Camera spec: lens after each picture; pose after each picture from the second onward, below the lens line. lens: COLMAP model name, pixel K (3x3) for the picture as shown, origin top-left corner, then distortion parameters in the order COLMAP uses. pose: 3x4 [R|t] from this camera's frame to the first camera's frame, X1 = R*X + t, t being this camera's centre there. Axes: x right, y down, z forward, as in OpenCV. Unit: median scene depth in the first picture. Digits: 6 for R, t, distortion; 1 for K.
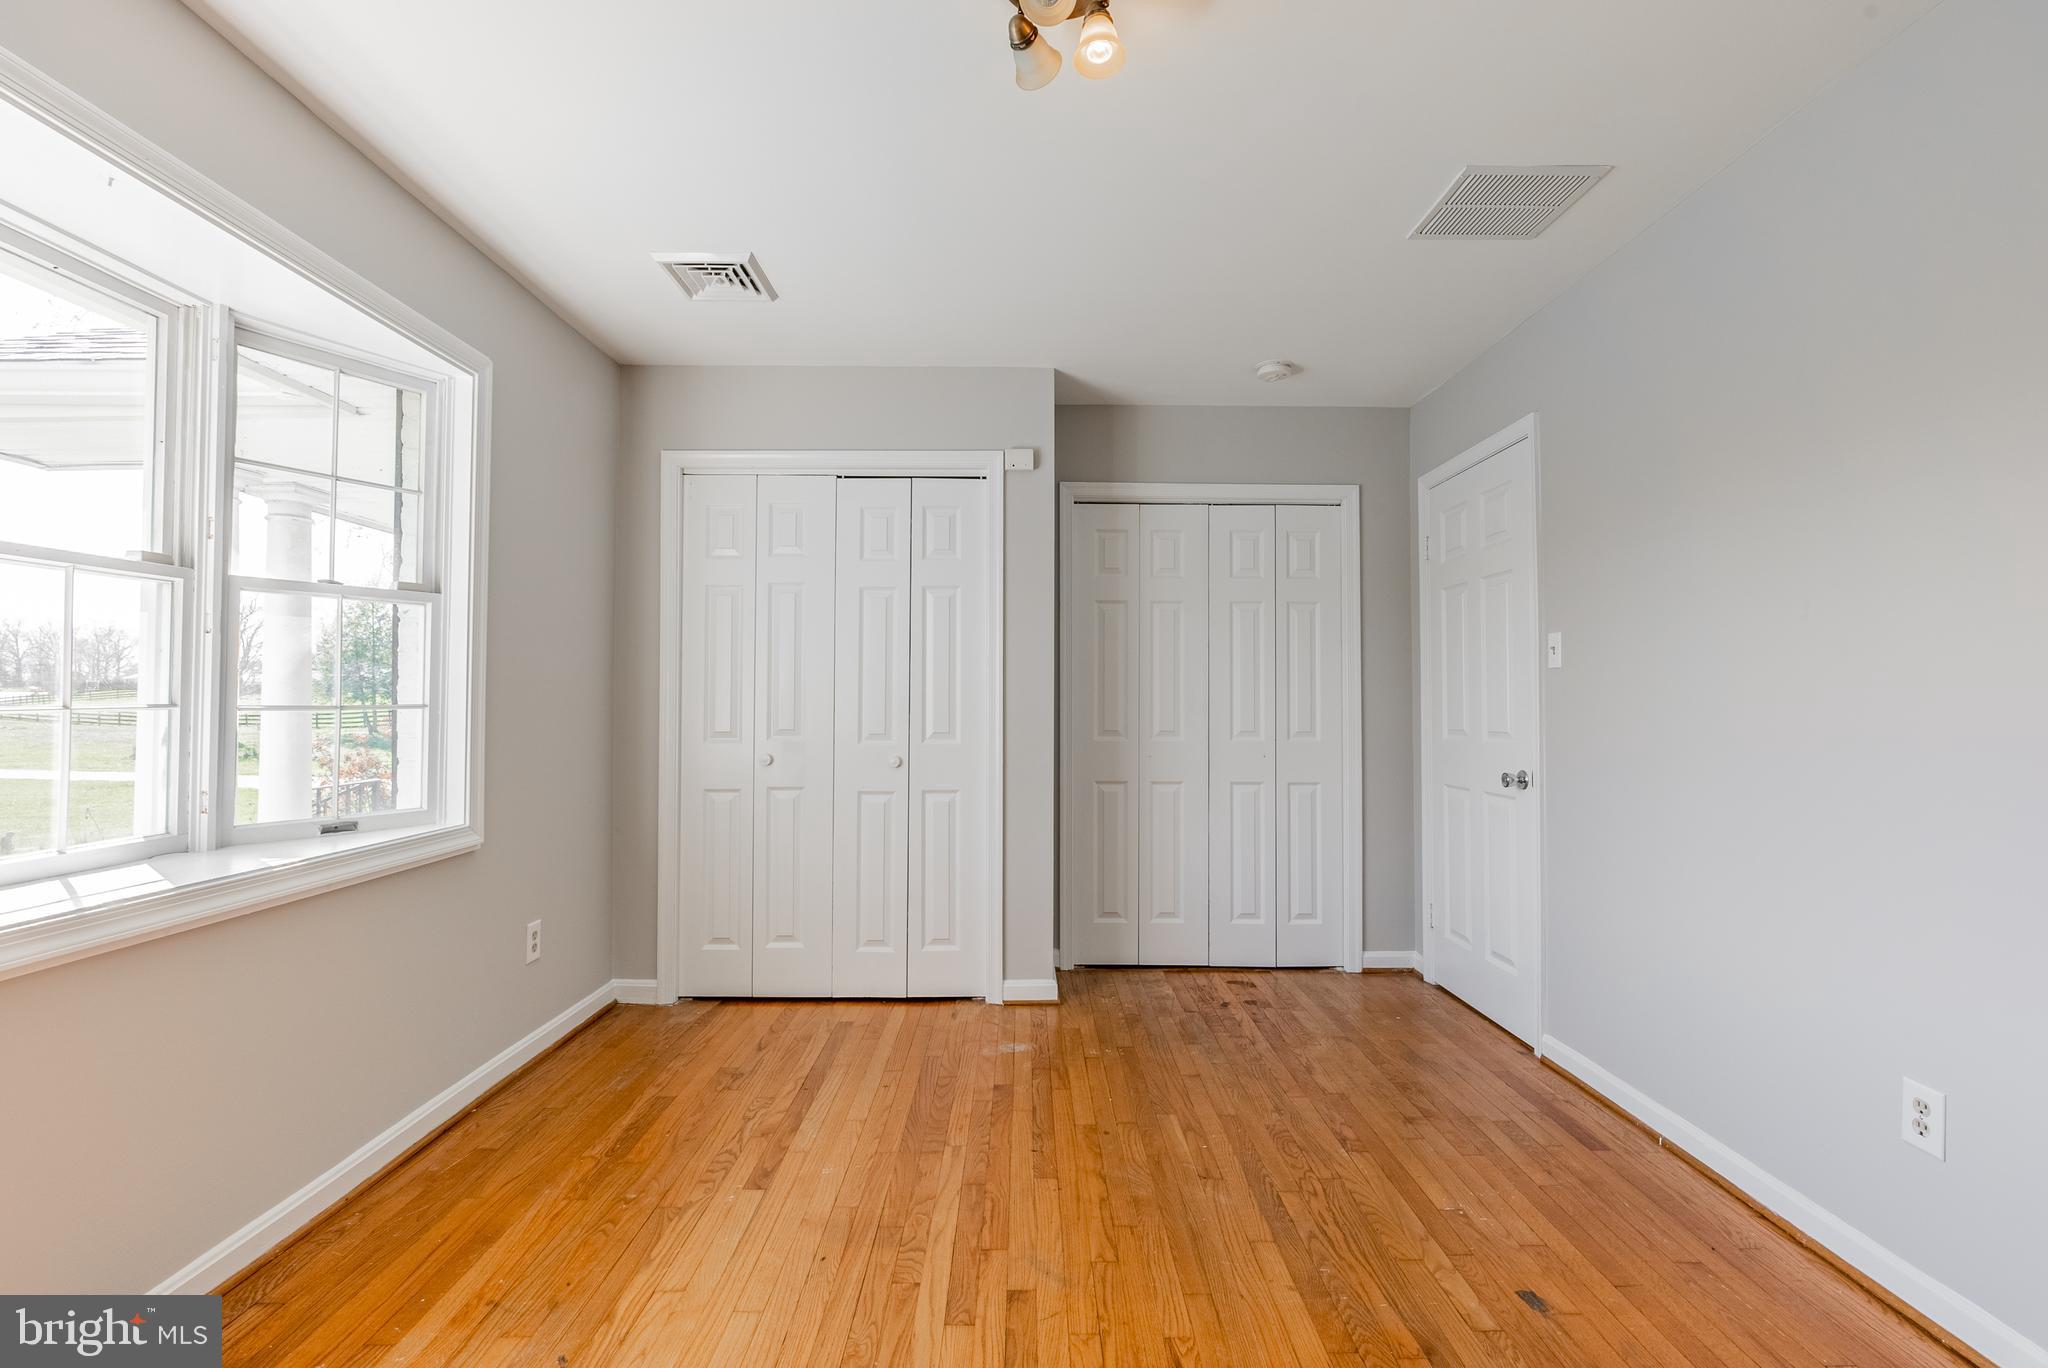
lens RADIAL K [[930.5, 0, 1029.4], [0, 930.5, 683.3], [0, 0, 1]] dist [-0.010064, 0.003038]
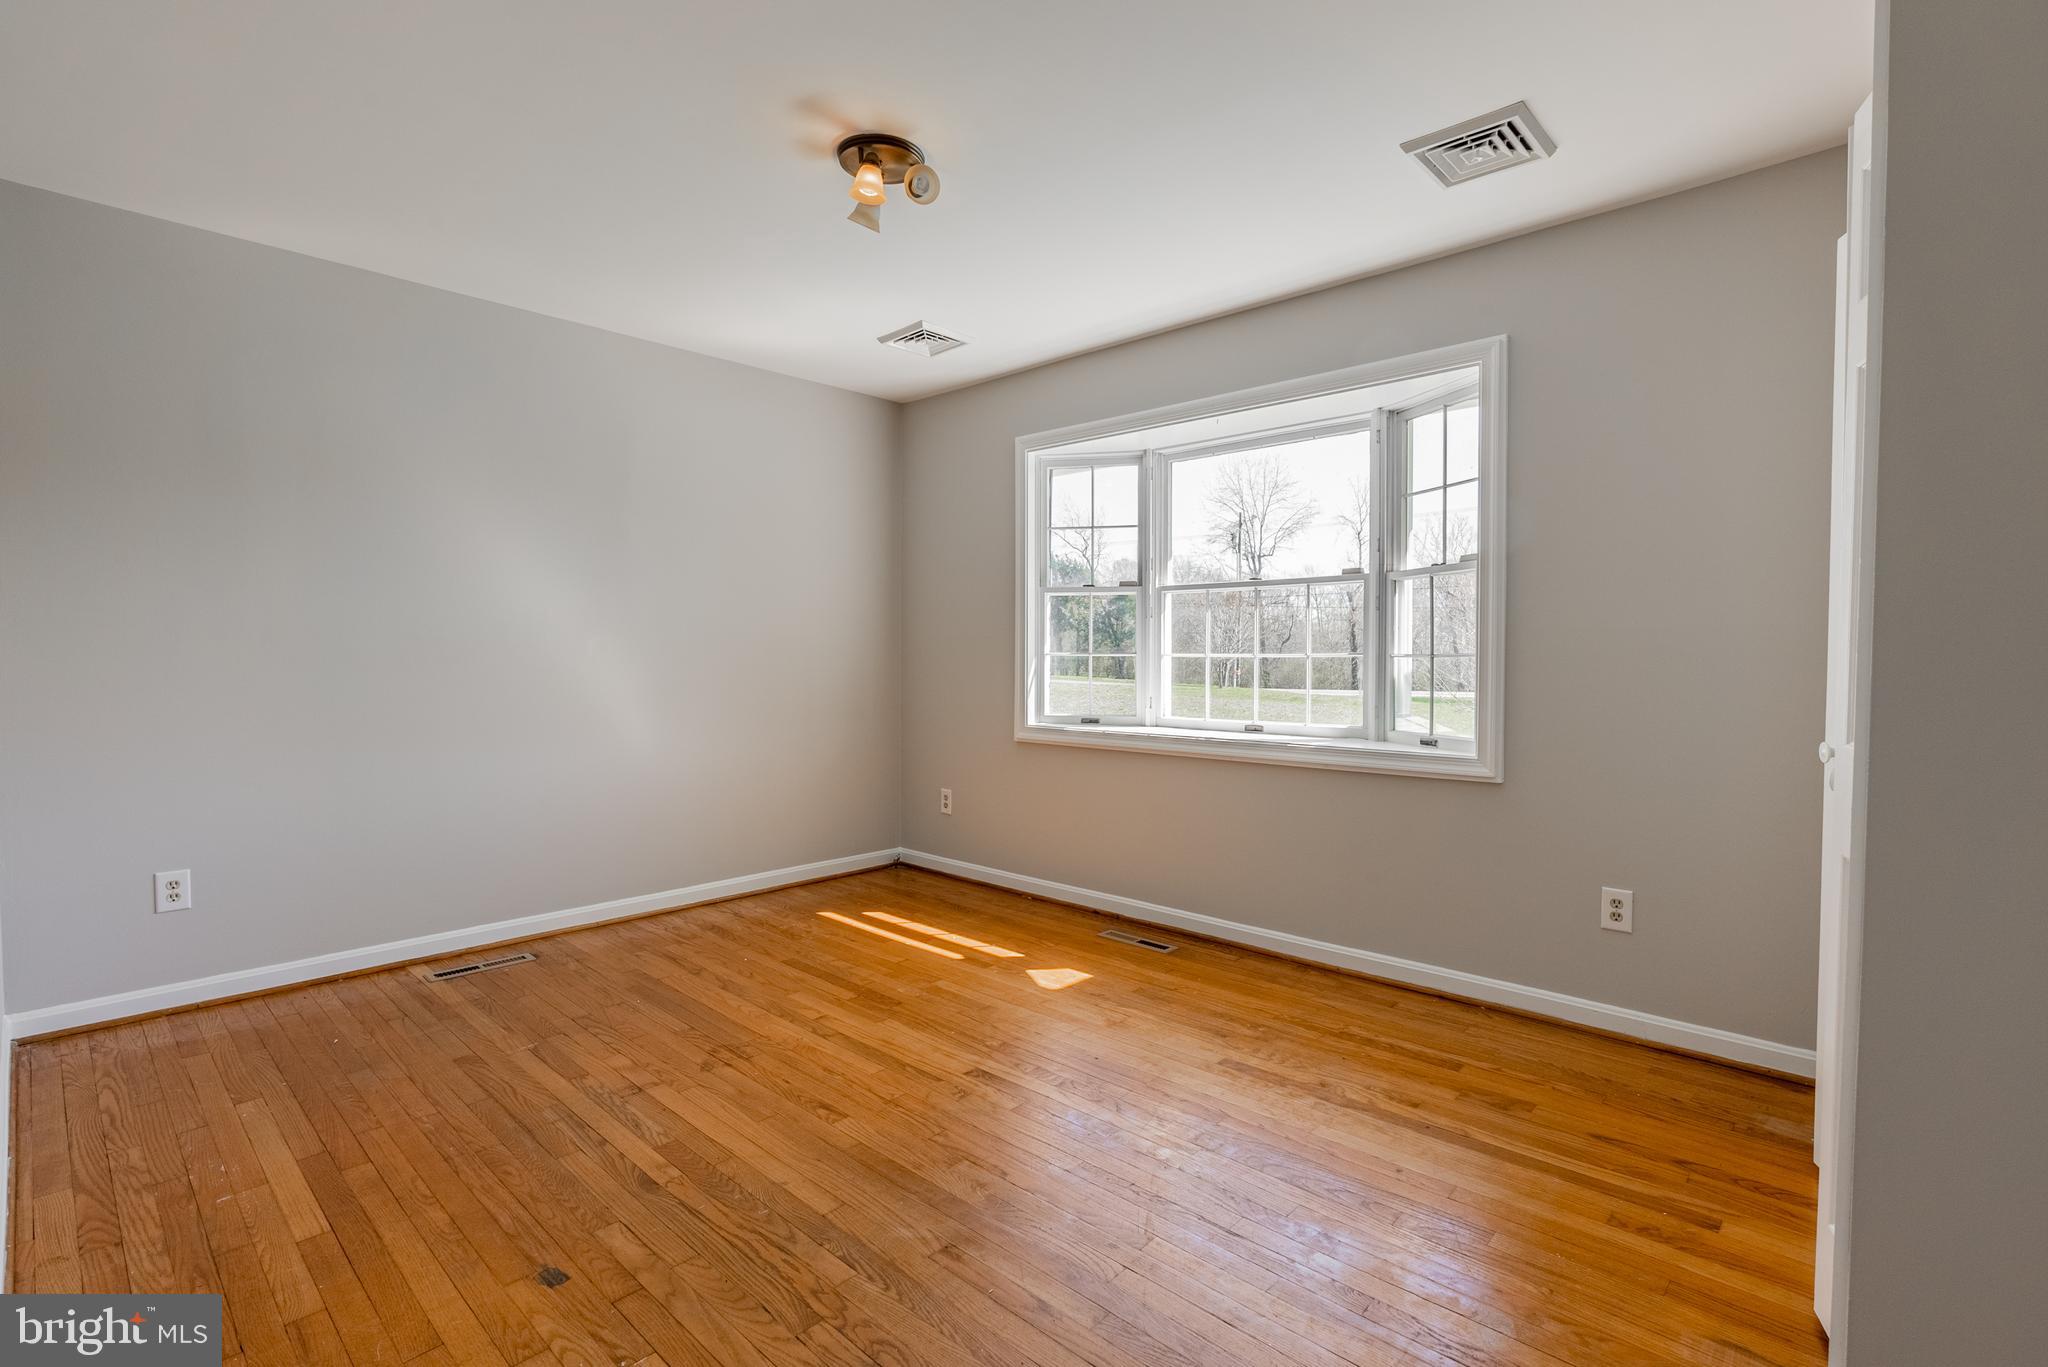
lens RADIAL K [[930.5, 0, 1029.1], [0, 930.5, 678.9], [0, 0, 1]] dist [-0.010064, 0.003038]
pose [[-0.687581, 0.015163, -0.725949, 0.745148], [0.011588, 0.999884, 0.009909, 0.045310], [0.726015, -0.001599, -0.687677, 1.683439]]
